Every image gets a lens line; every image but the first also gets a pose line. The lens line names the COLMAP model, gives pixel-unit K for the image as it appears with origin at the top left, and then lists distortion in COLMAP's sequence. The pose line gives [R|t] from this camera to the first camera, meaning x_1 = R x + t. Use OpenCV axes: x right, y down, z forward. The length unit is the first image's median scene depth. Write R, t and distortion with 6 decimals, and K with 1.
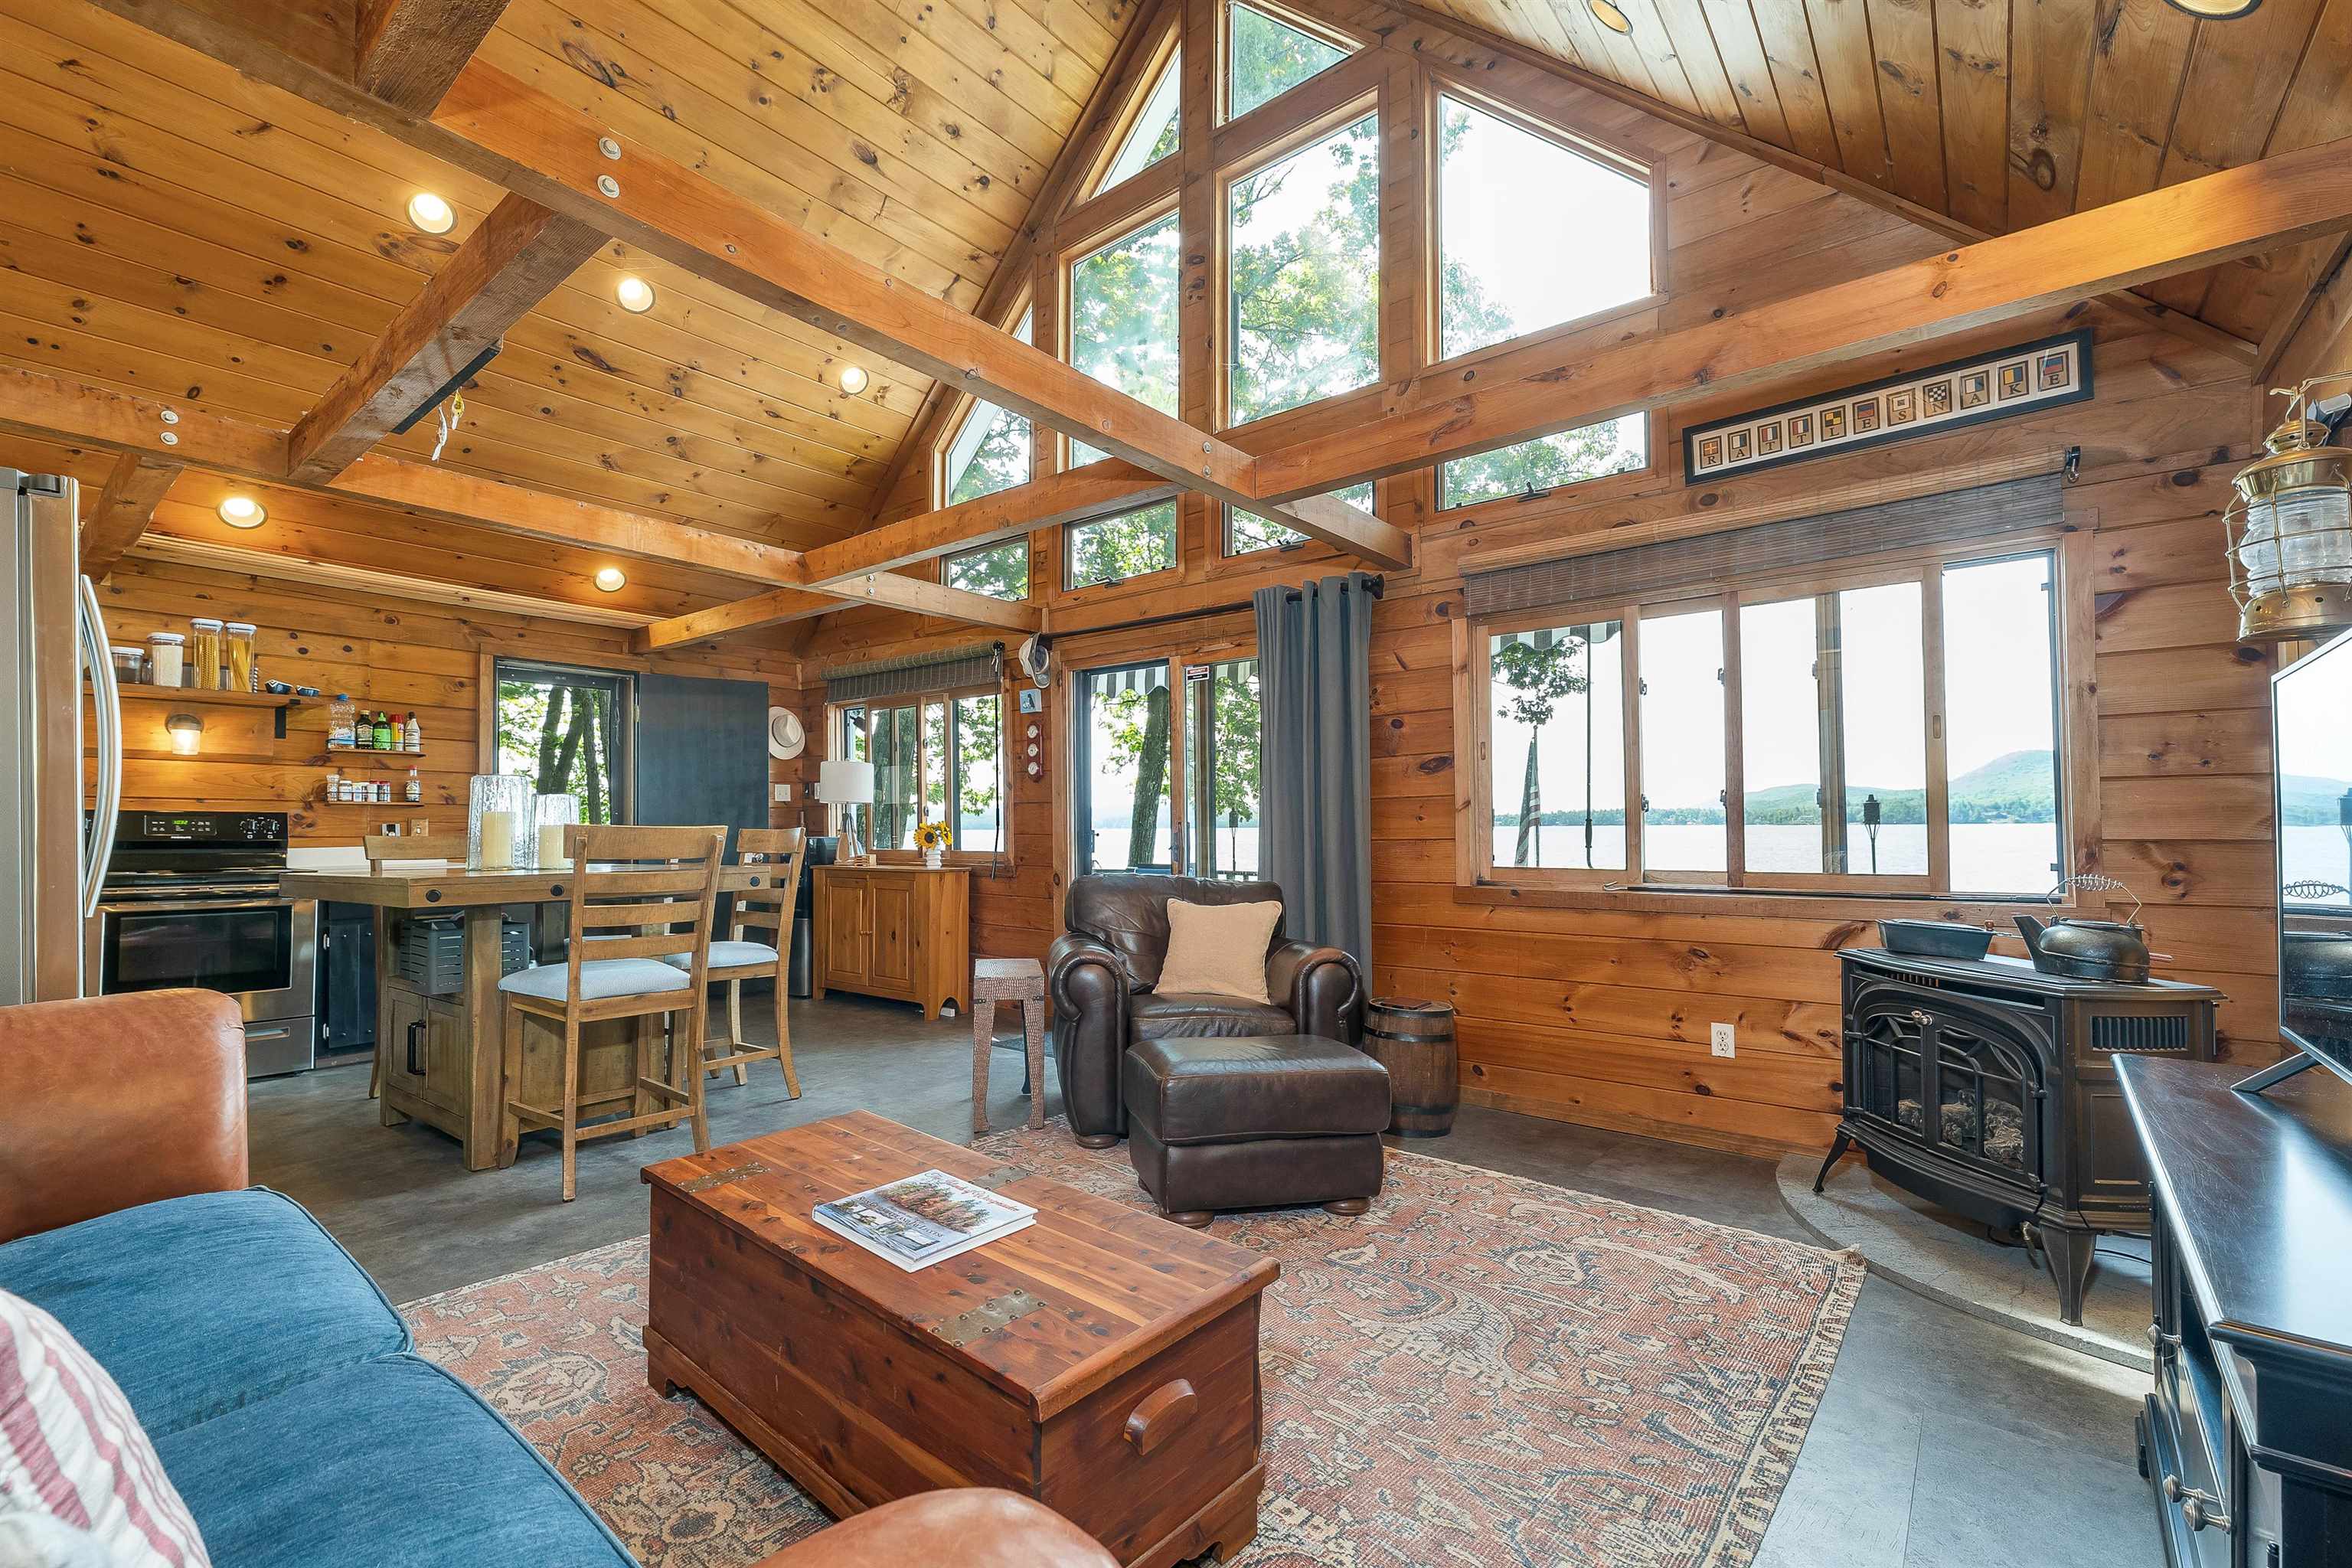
lens RADIAL K [[1010.5, 0, 1167.3], [0, 1010.5, 800.3], [0, 0, 1]] dist [0.003747, -0.000083]
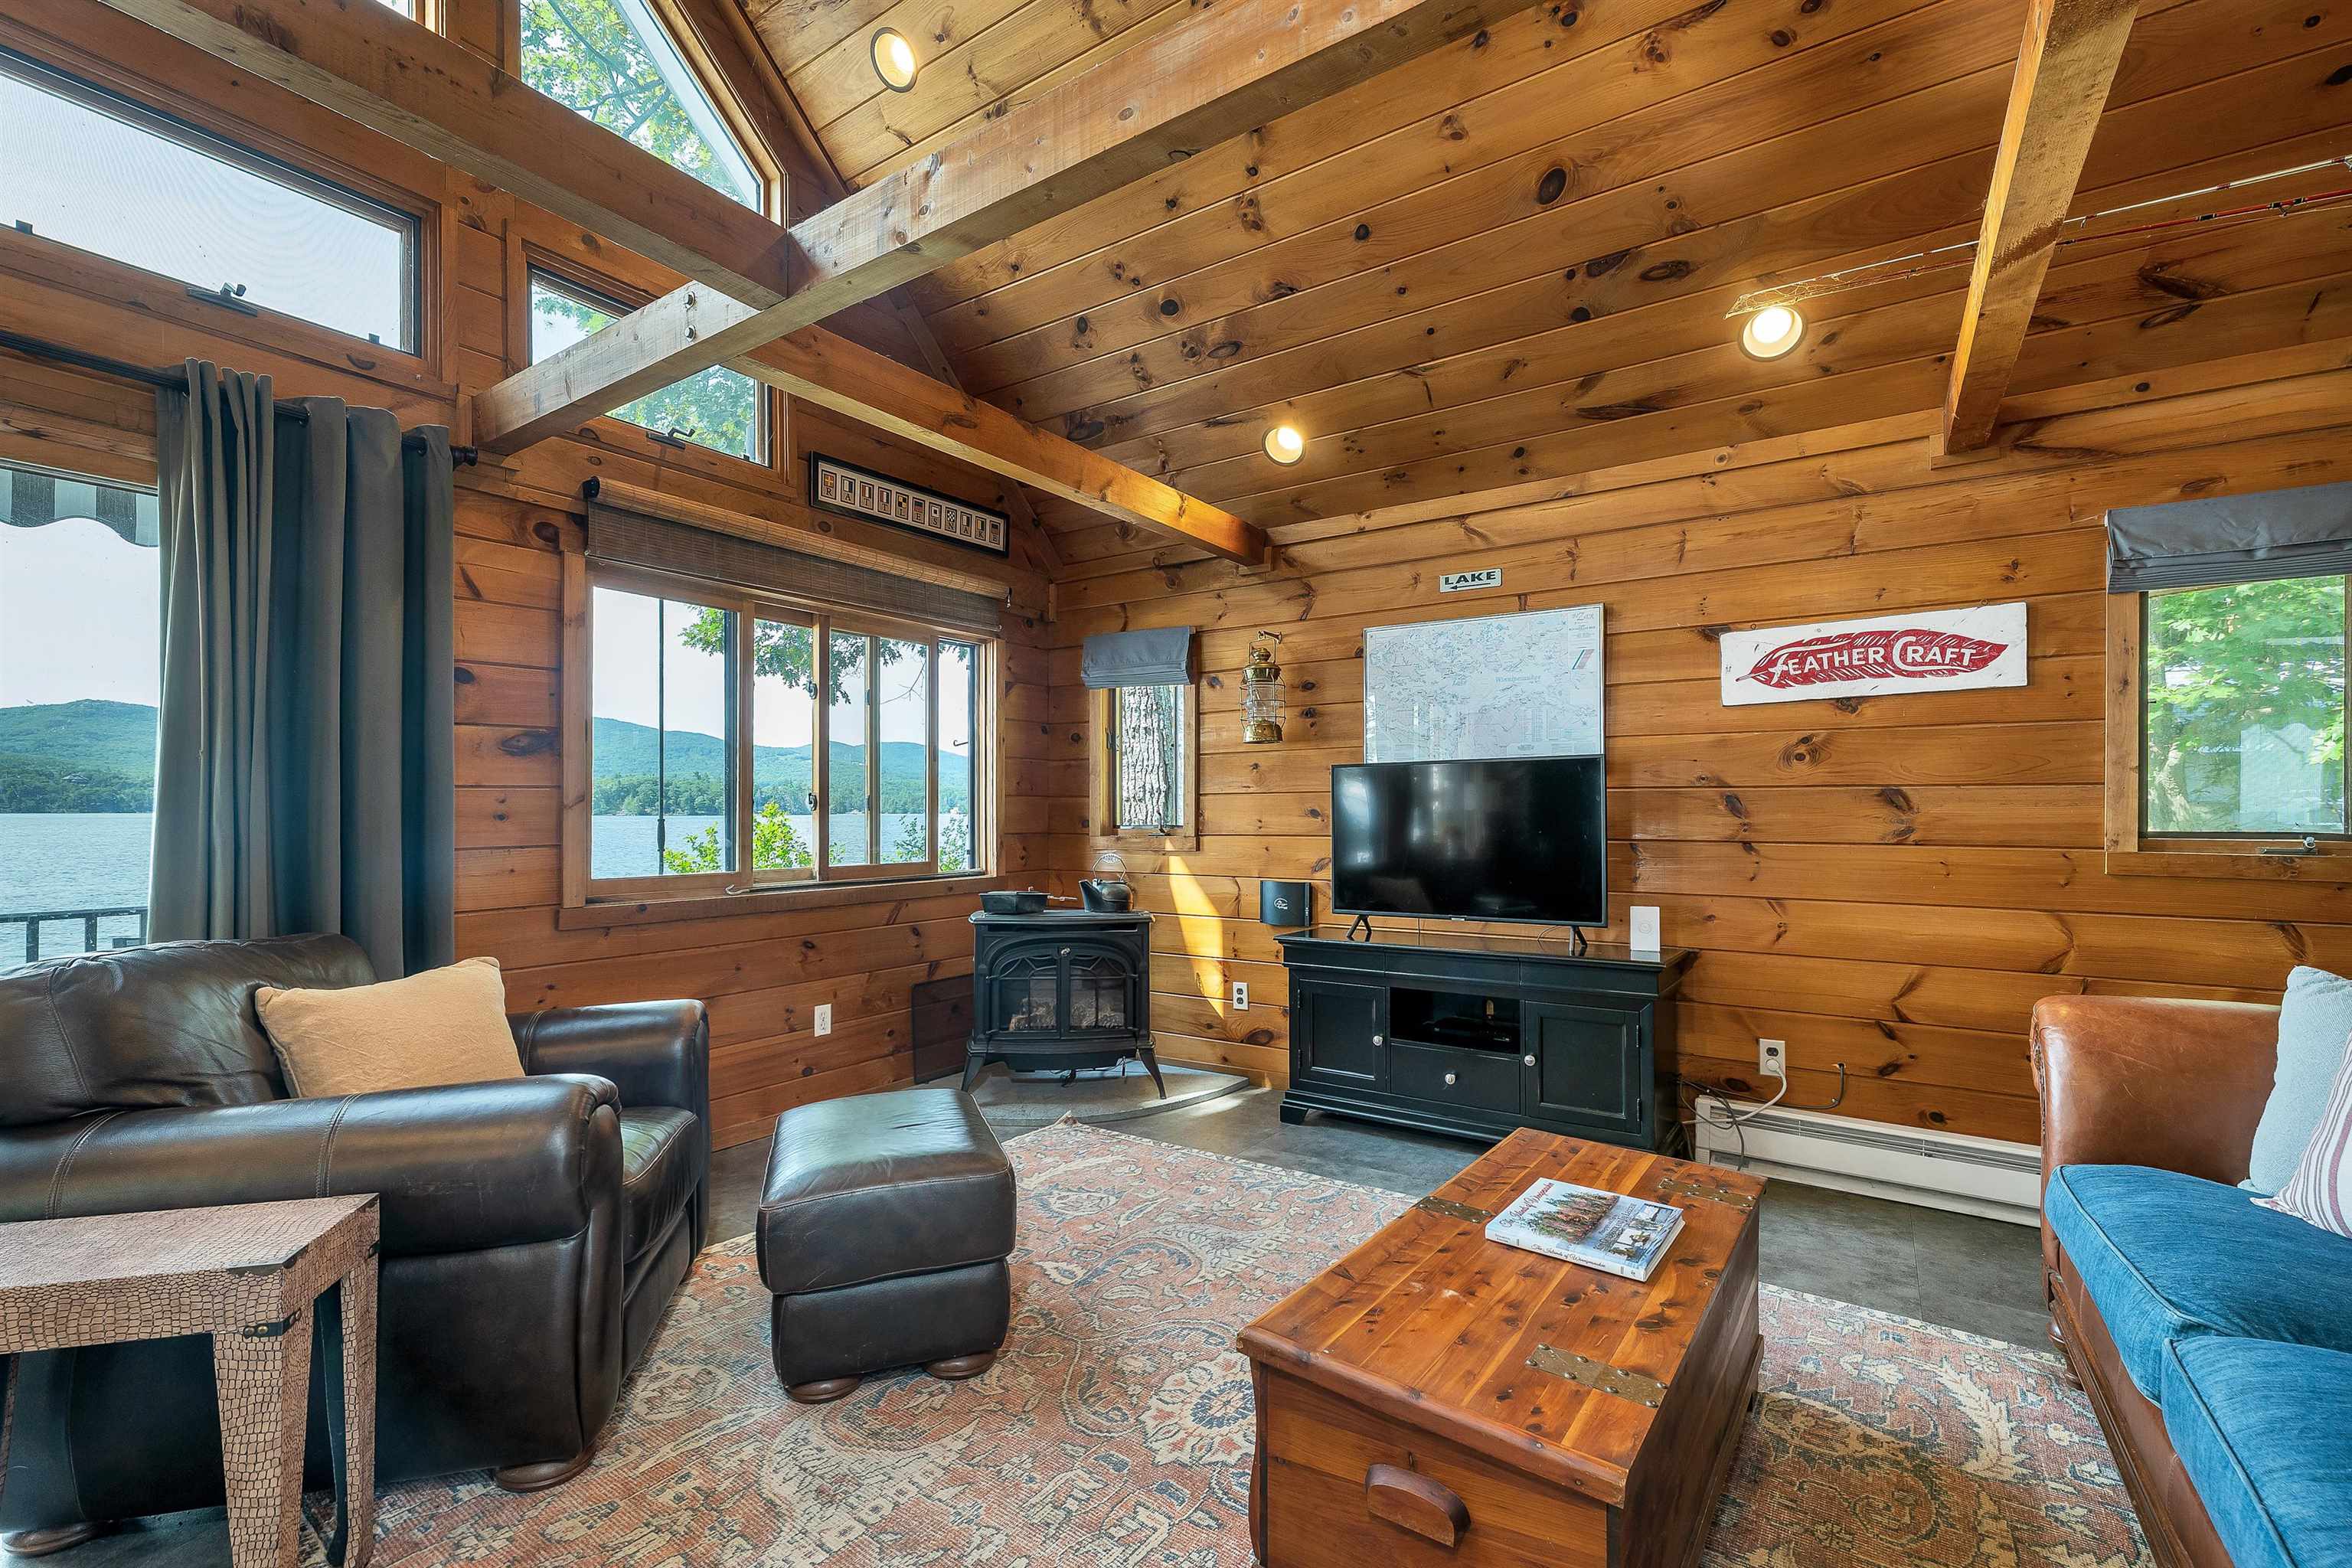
lens RADIAL K [[1010.5, 0, 1160.9], [0, 1010.5, 808.6], [0, 0, 1]] dist [0.003747, -0.000083]
pose [[-0.077567, 0.010796, 0.996929, -0.539924], [-0.027436, 0.999540, -0.012959, 0.010035], [-0.996610, -0.028357, -0.077235, 0.672971]]
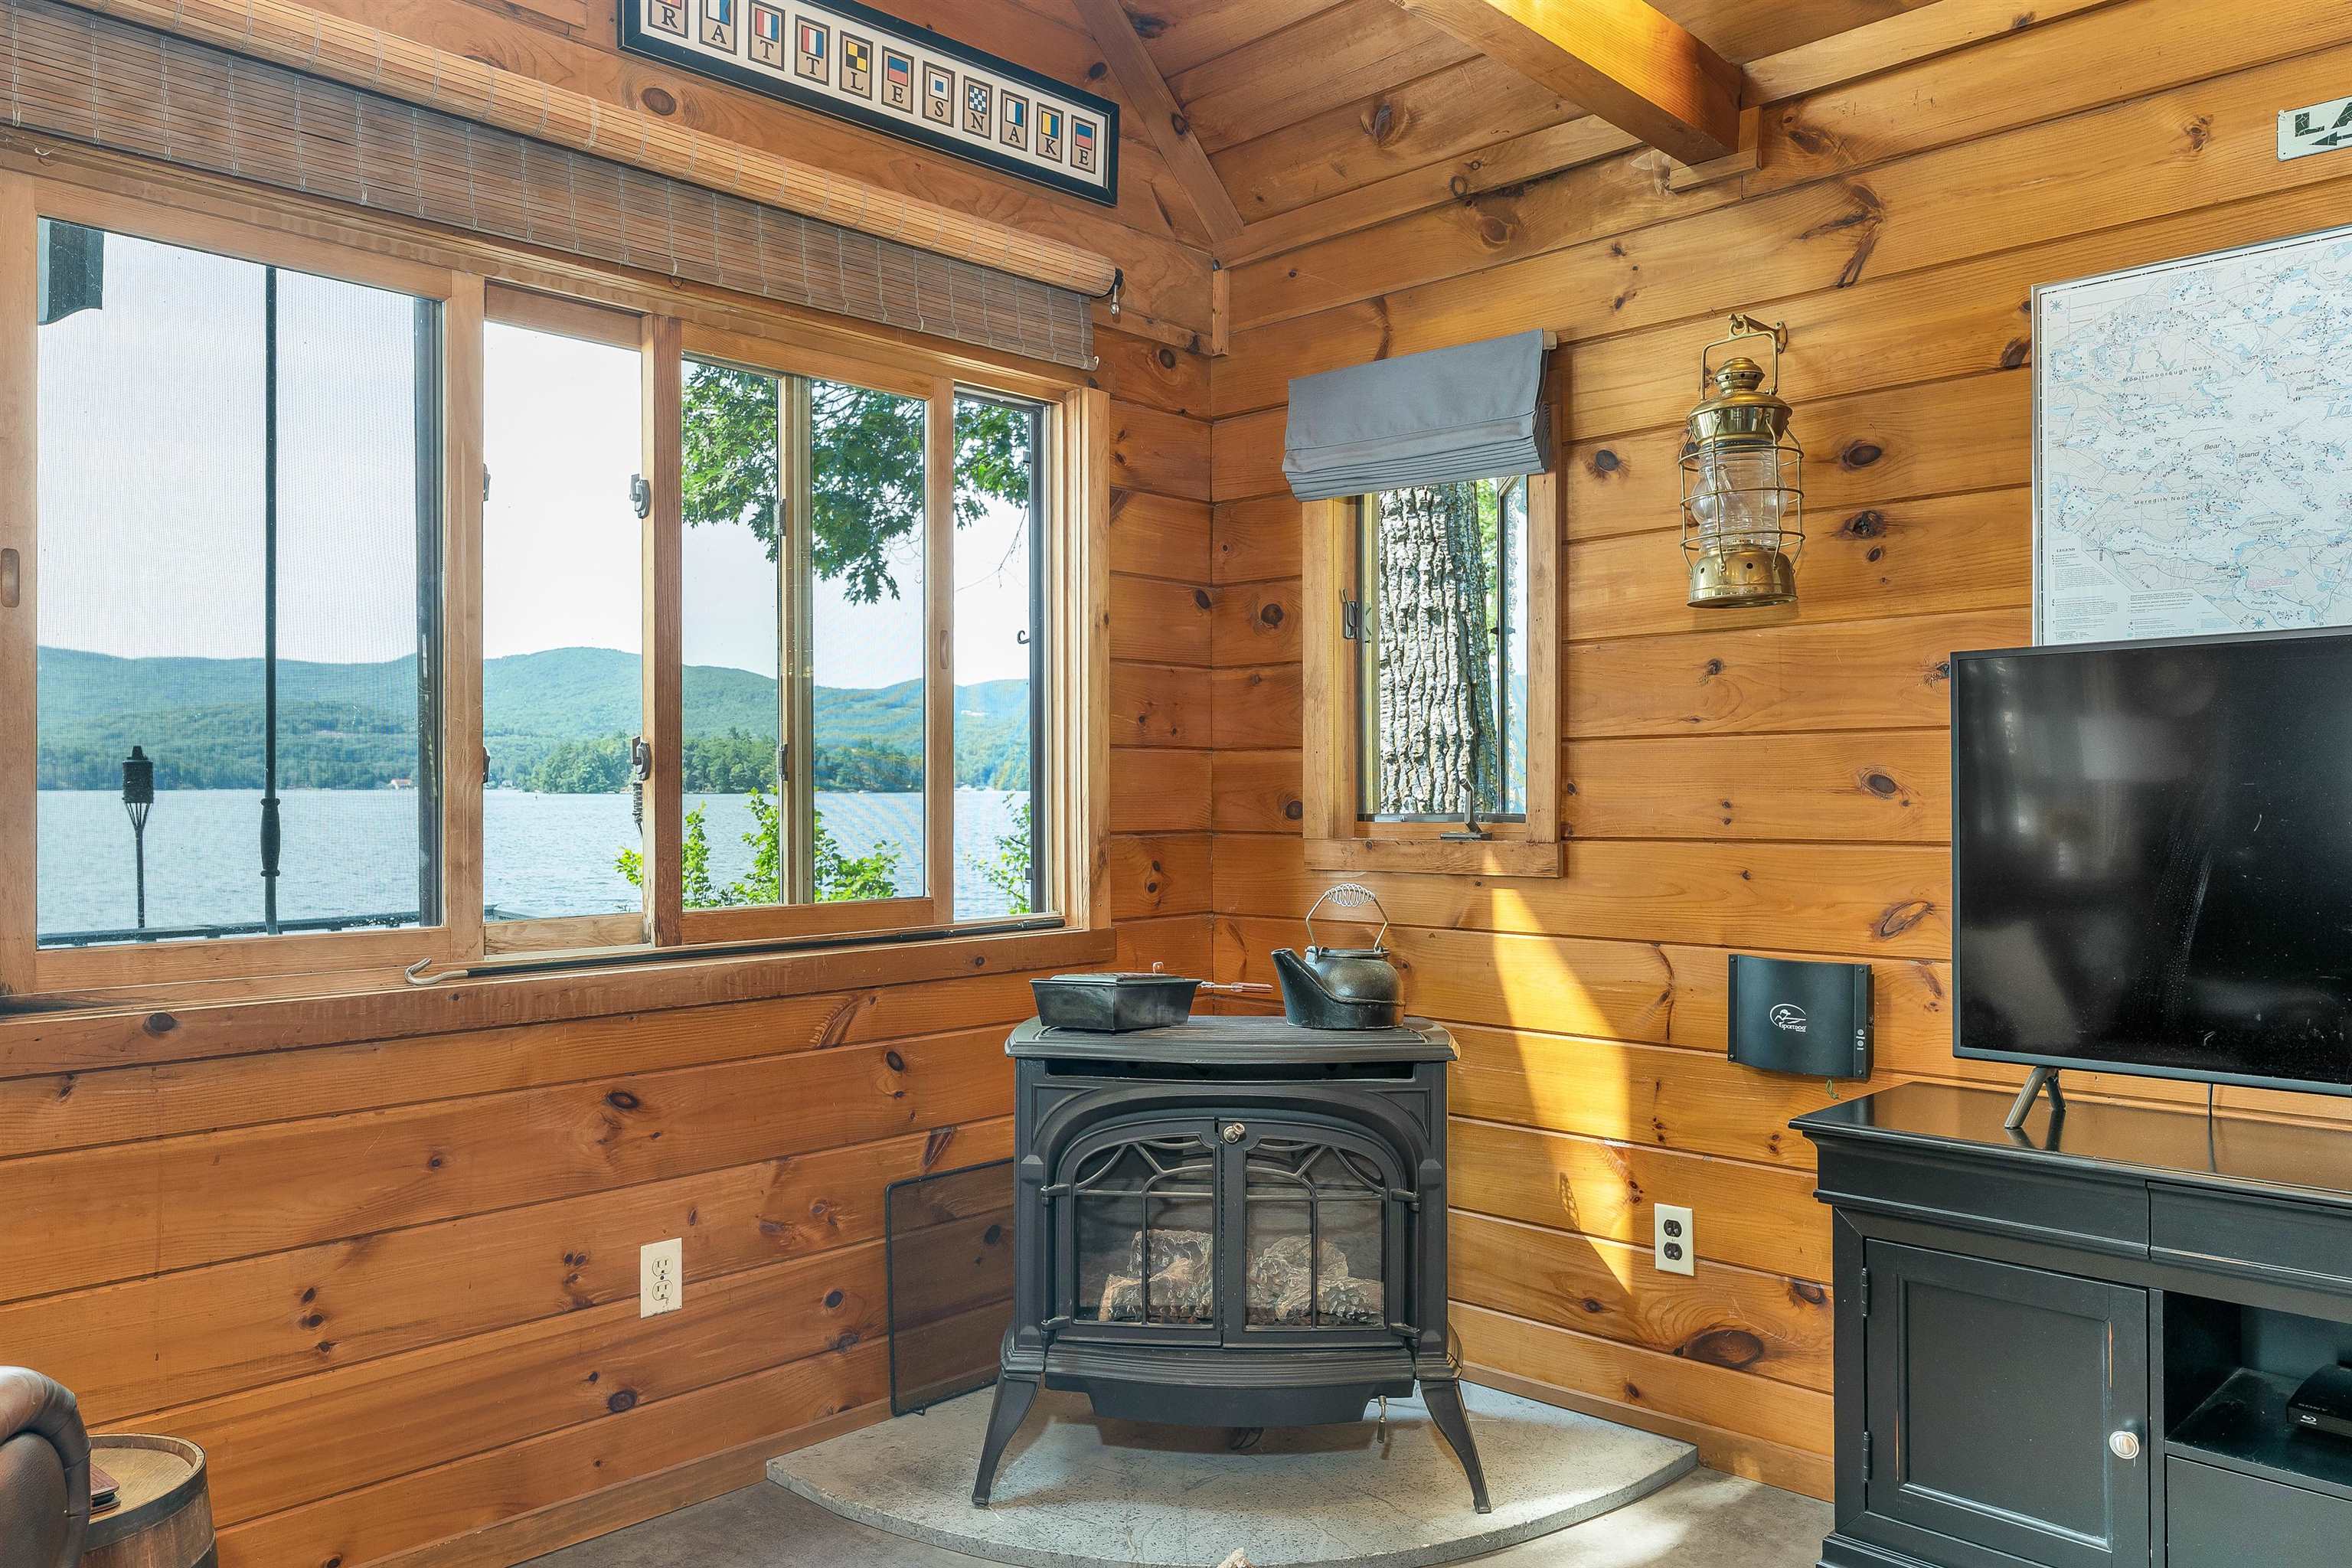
lens RADIAL K [[1629.4, 0, 1164.2], [0, 1629.4, 795.7], [0, 0, 1]] dist [-0.005912, 0.005086]
pose [[0.094862, 0.002632, 0.995487, -0.161642], [-0.027389, 0.999625, -0.000033, 0.009133], [-0.995114, -0.027263, 0.094898, 0.654863]]
